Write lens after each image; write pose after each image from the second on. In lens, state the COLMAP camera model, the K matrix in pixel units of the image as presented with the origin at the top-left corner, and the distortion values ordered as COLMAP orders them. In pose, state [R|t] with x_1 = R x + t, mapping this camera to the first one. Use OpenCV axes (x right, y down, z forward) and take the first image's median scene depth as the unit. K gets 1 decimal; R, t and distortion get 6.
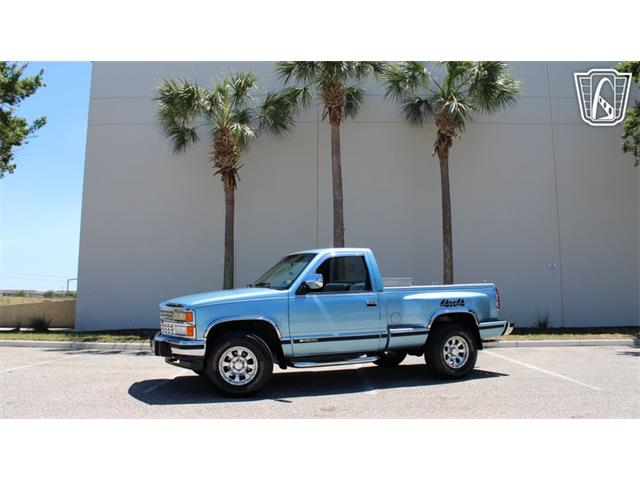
lens RADIAL K [[521.1, 0, 320.0], [0, 521.1, 240.0], [0, 0, 1]] dist [-0.141795, 0.001686]
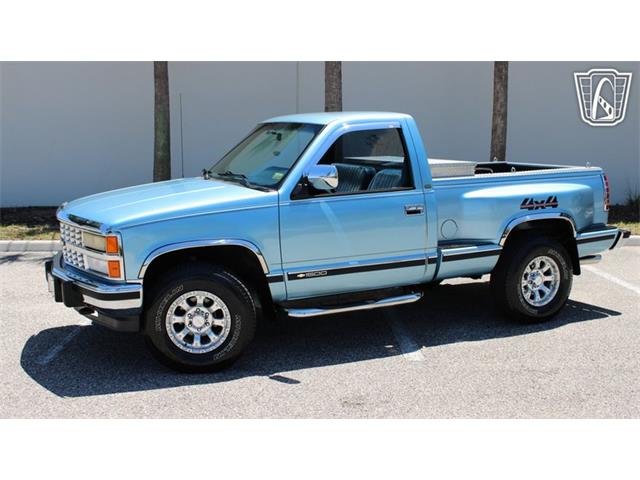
lens RADIAL K [[738.1, 0, 320.0], [0, 738.1, 240.0], [0, 0, 1]] dist [-0.087352, 0.021833]
pose [[0.998955, -0.003649, 0.045562, -0.050945], [-0.007938, 0.967809, 0.251562, -0.060156], [-0.045013, -0.251661, 0.966768, 0.171662]]
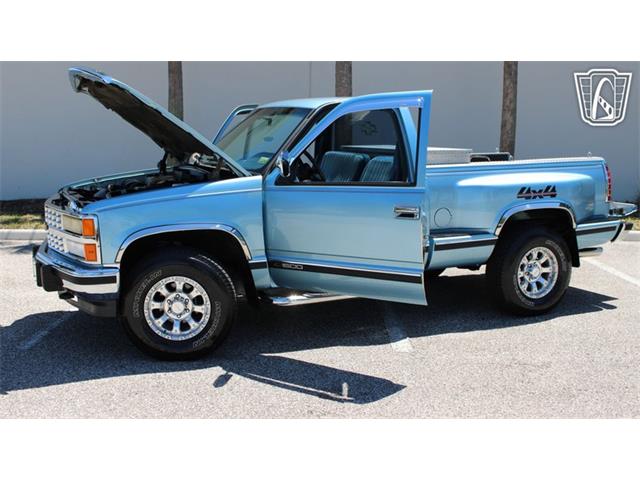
lens RADIAL K [[708.3, 0, 320.0], [0, 708.3, 240.0], [0, 0, 1]] dist [-0.087785, 0.016265]
pose [[0.999902, 0.006822, 0.012239, -0.006141], [-0.009729, 0.966637, 0.255967, -0.034880], [-0.010084, -0.256061, 0.966608, 0.221642]]
